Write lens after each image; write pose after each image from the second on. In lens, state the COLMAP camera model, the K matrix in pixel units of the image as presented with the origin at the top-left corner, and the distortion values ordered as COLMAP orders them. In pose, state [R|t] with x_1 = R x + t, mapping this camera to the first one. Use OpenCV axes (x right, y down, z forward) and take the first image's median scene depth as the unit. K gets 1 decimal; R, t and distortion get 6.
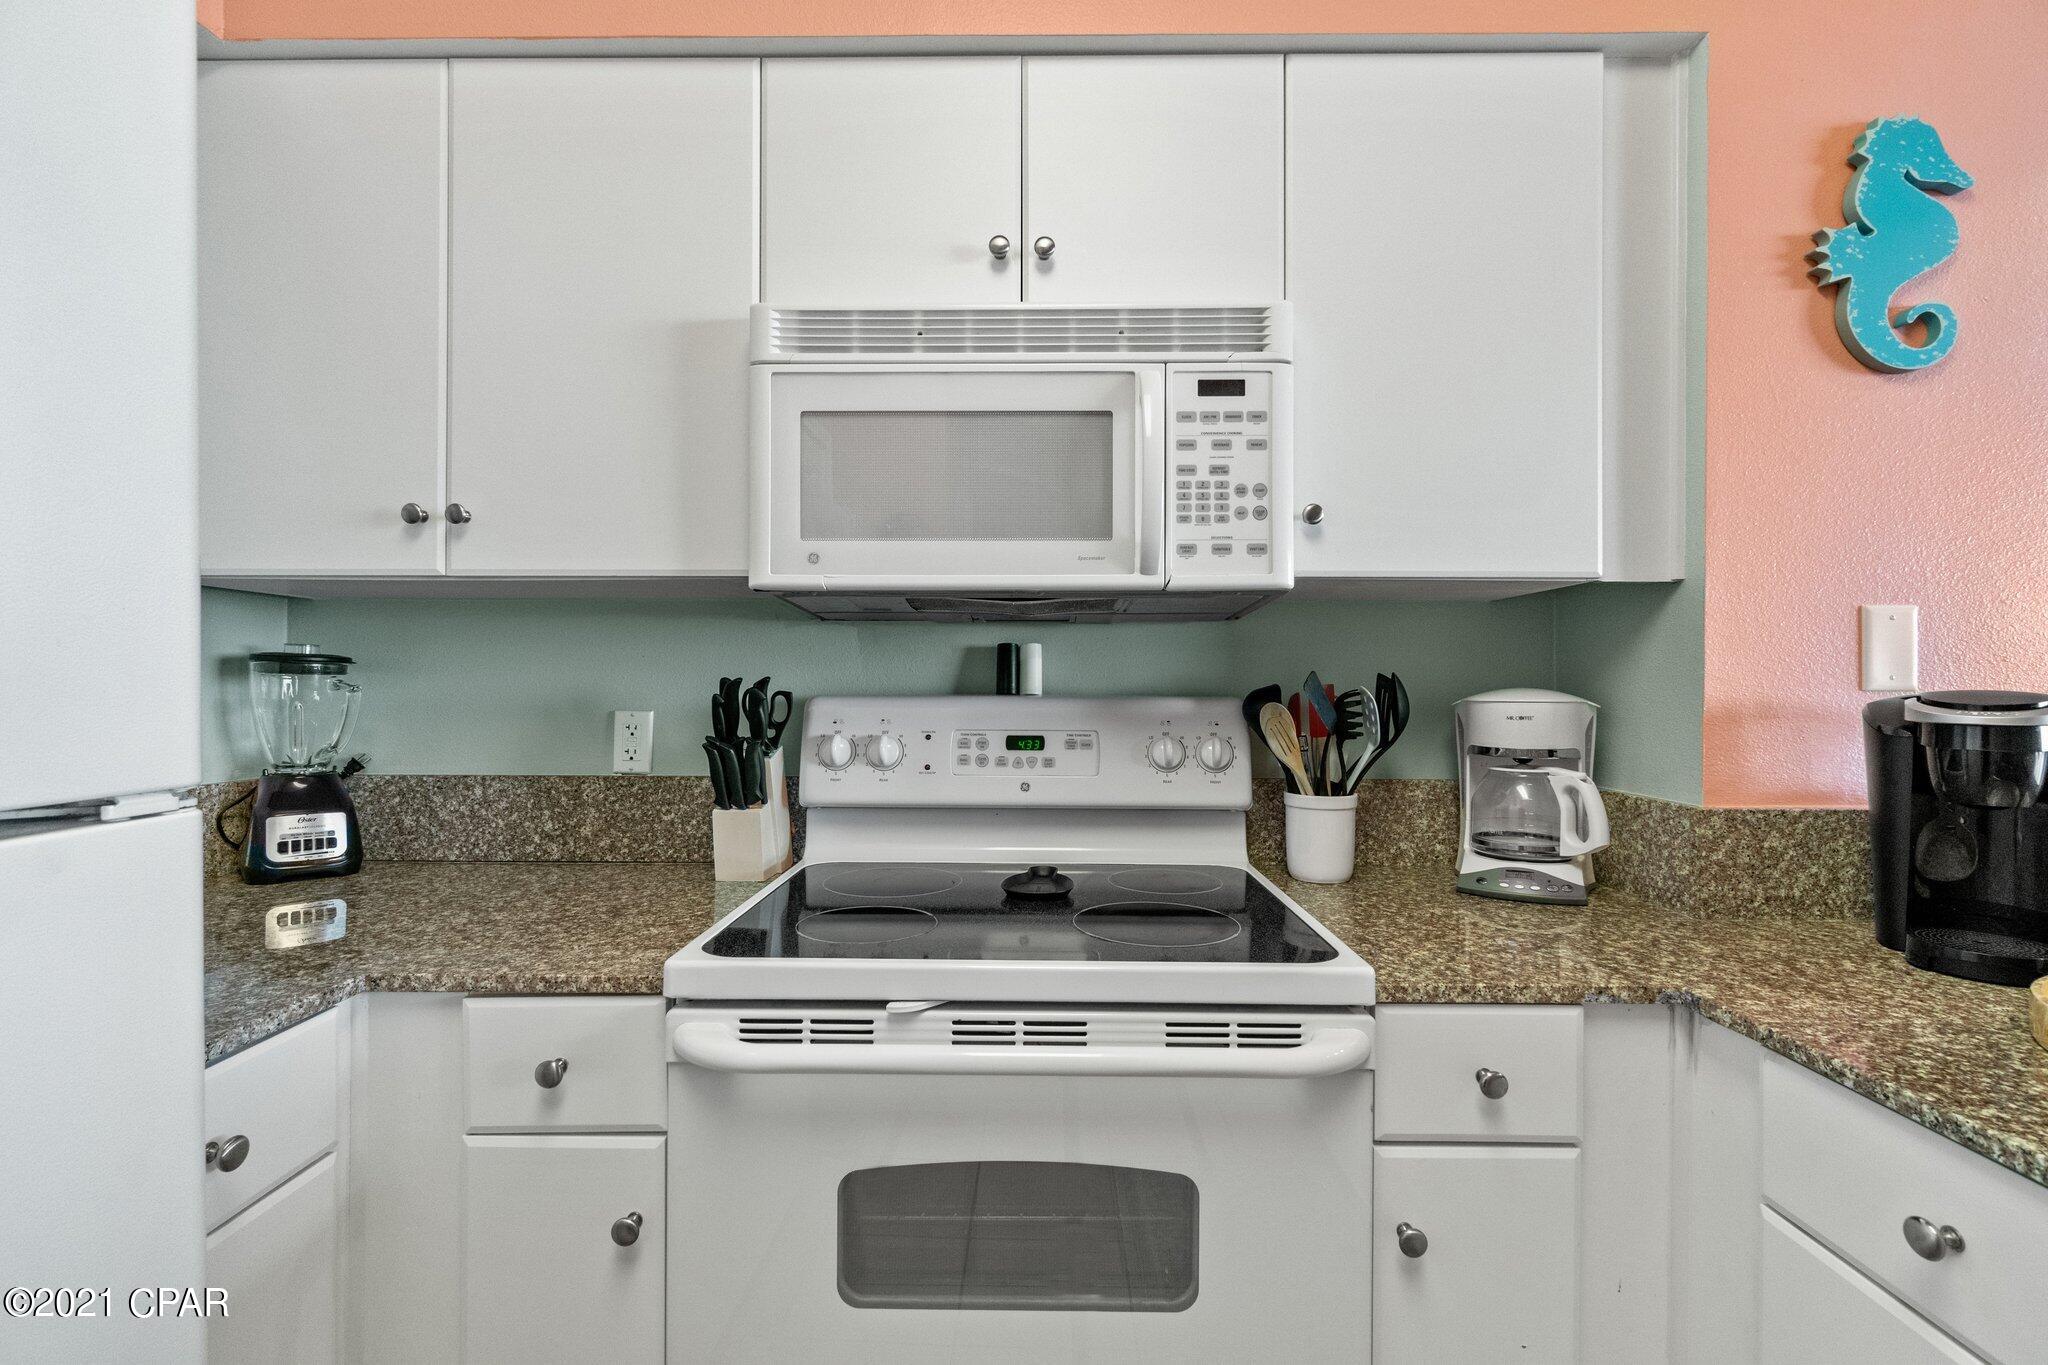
lens RADIAL K [[892.4, 0, 1024.0], [0, 892.4, 682.5], [0, 0, 1]] dist [-0.002005, -0.000196]
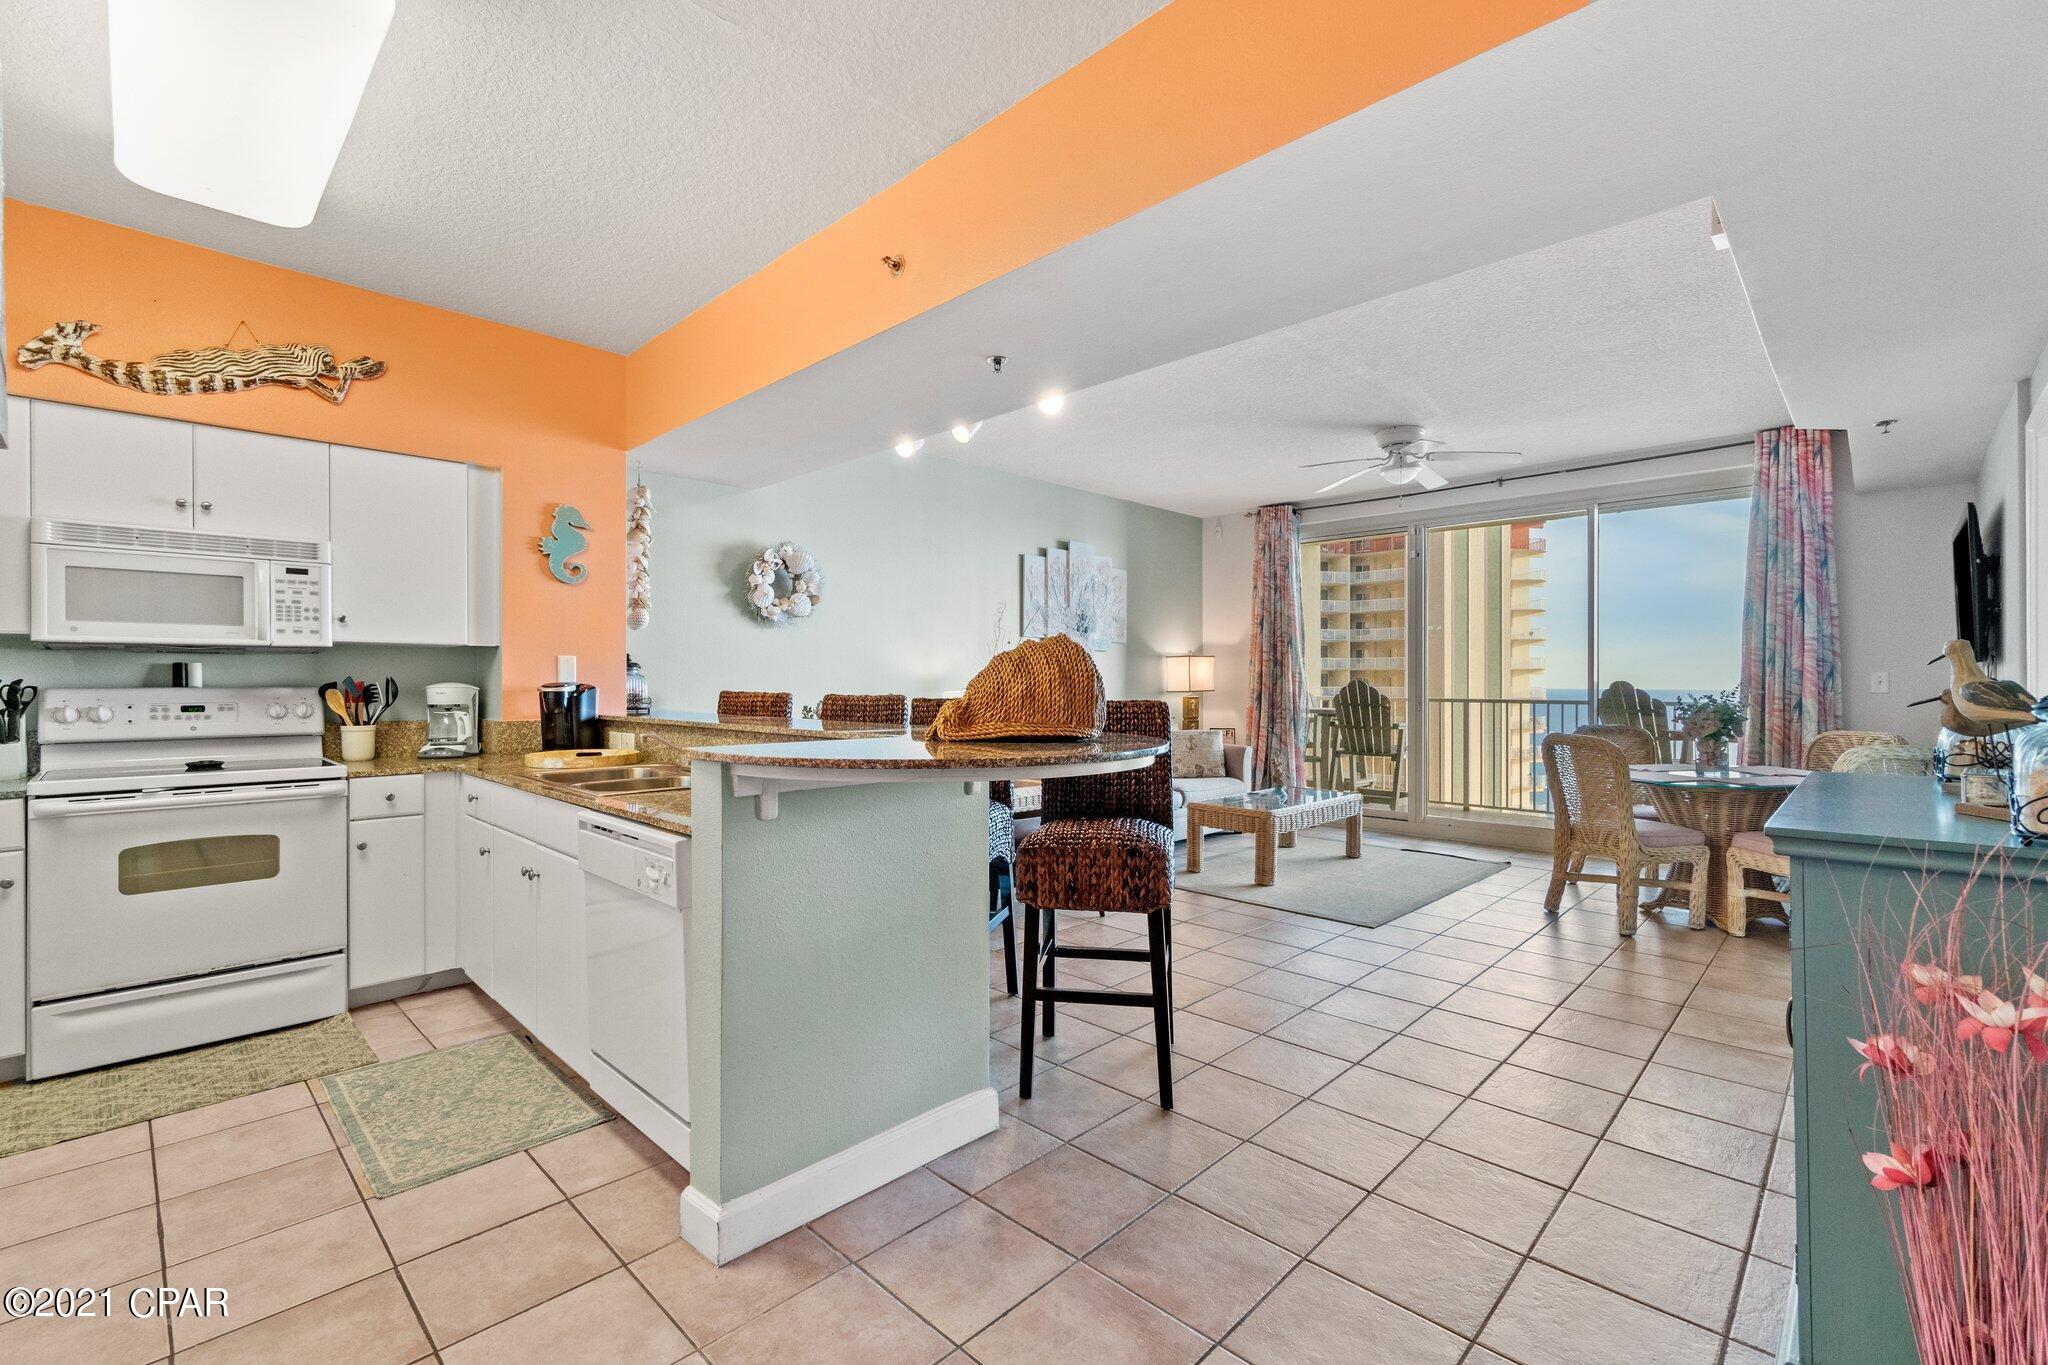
lens RADIAL K [[884.7, 0, 1031.0], [0, 884.7, 684.6], [0, 0, 1]] dist [-0.001303, 0.000447]
pose [[0.688939, -0.007116, 0.724785, -0.187383], [0.004446, 0.999974, 0.005592, 0.006434], [-0.724806, -0.000630, 0.688953, -2.422011]]
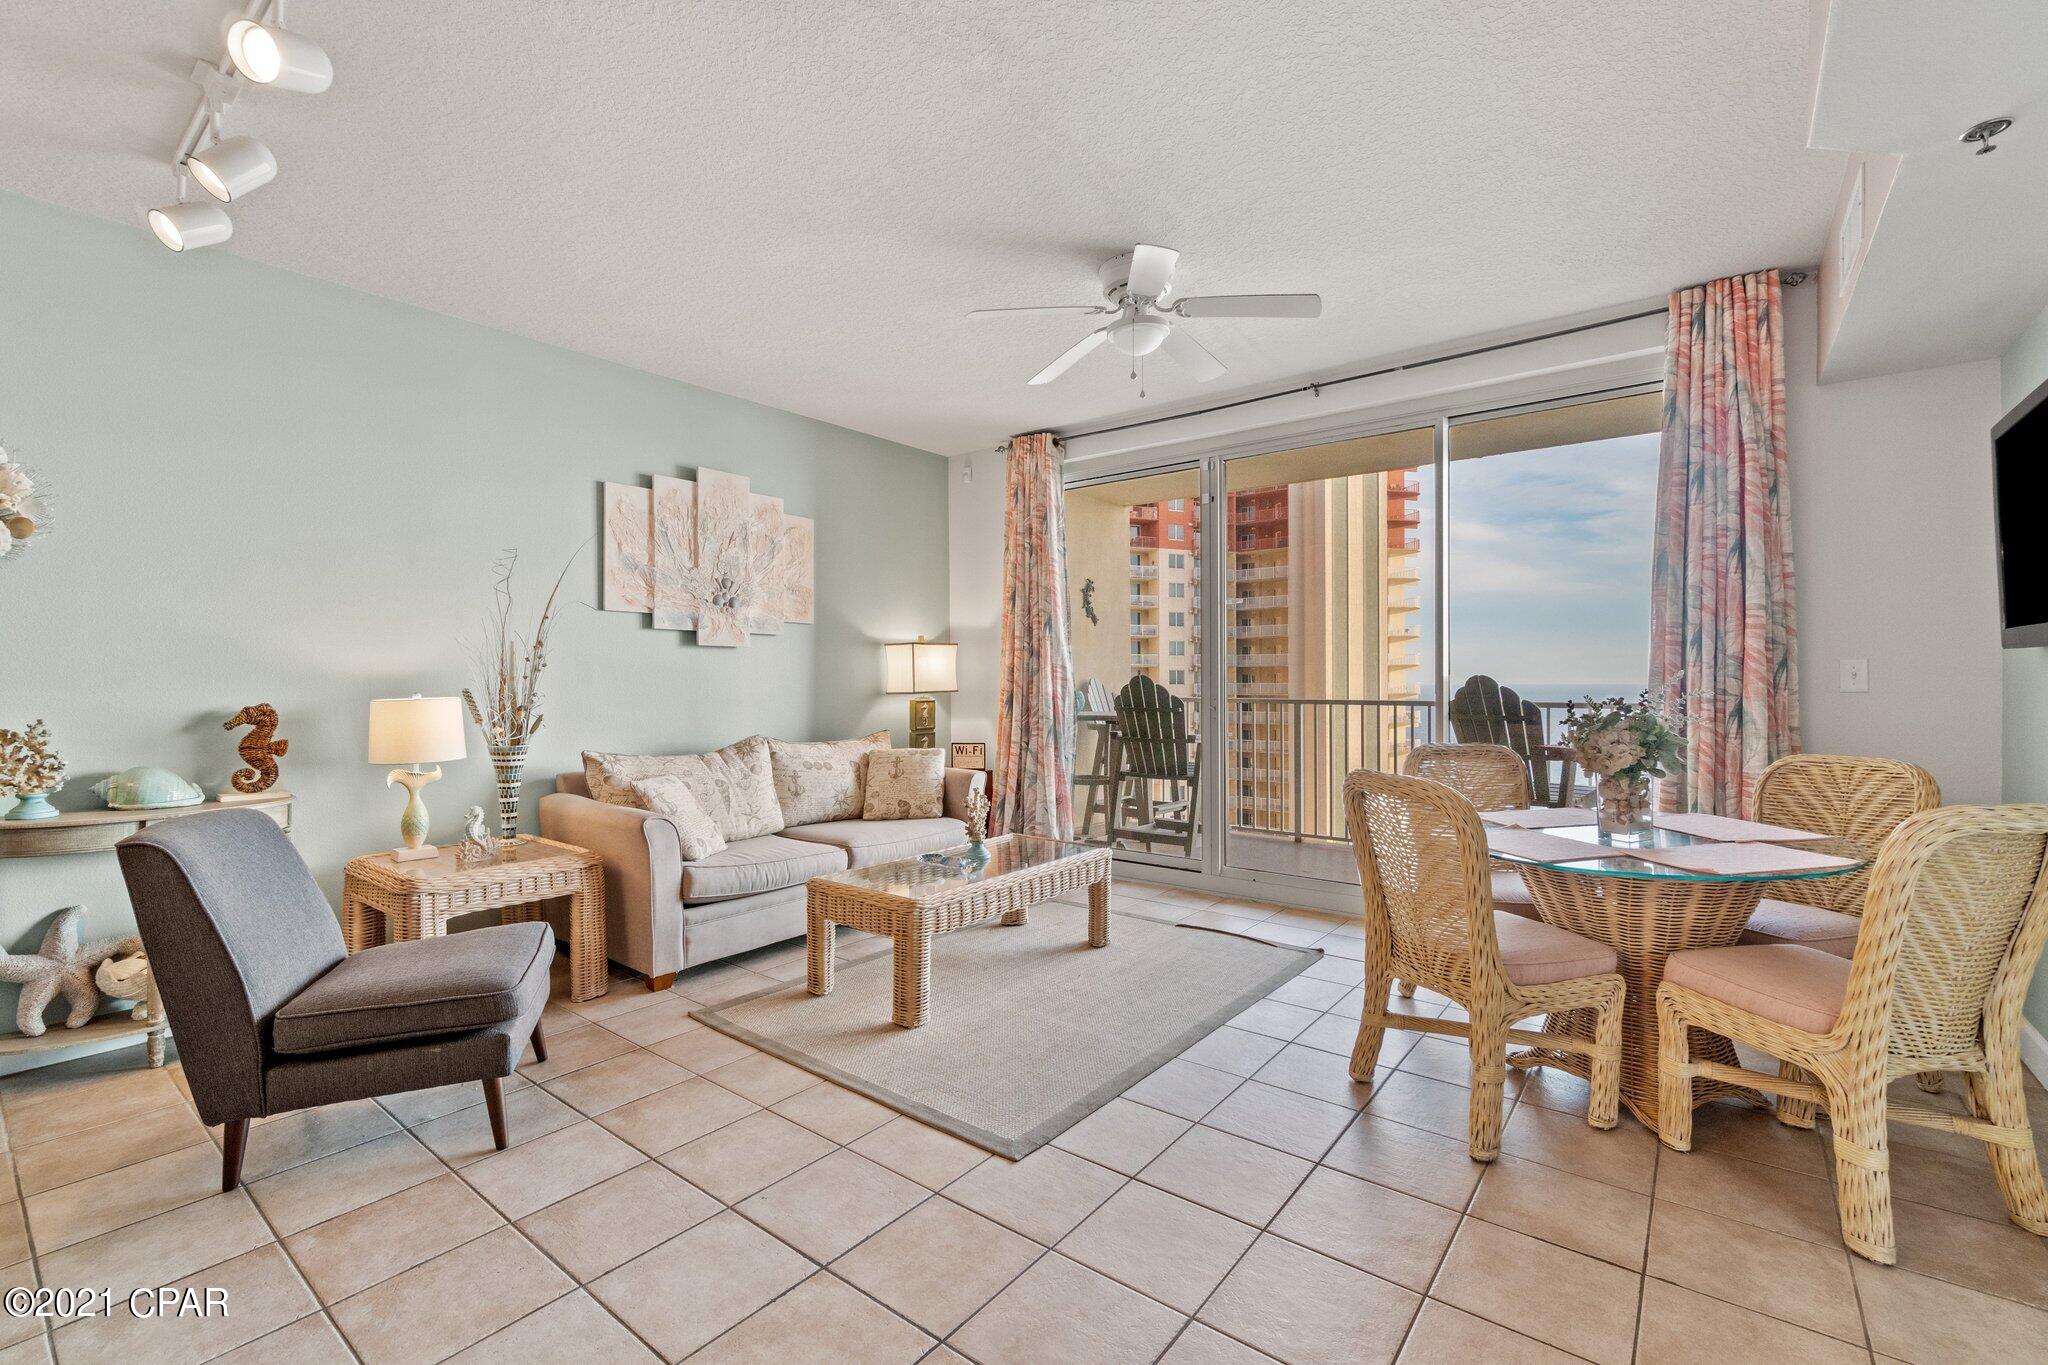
lens RADIAL K [[881.3, 0, 1028.1], [0, 881.3, 685.9], [0, 0, 1]] dist [-0.002792, 0.000745]
pose [[0.607887, -0.013905, 0.793902, 1.921366], [0.009231, 0.999903, 0.010444, 0.018030], [-0.793970, 0.000980, 0.607956, -2.087718]]
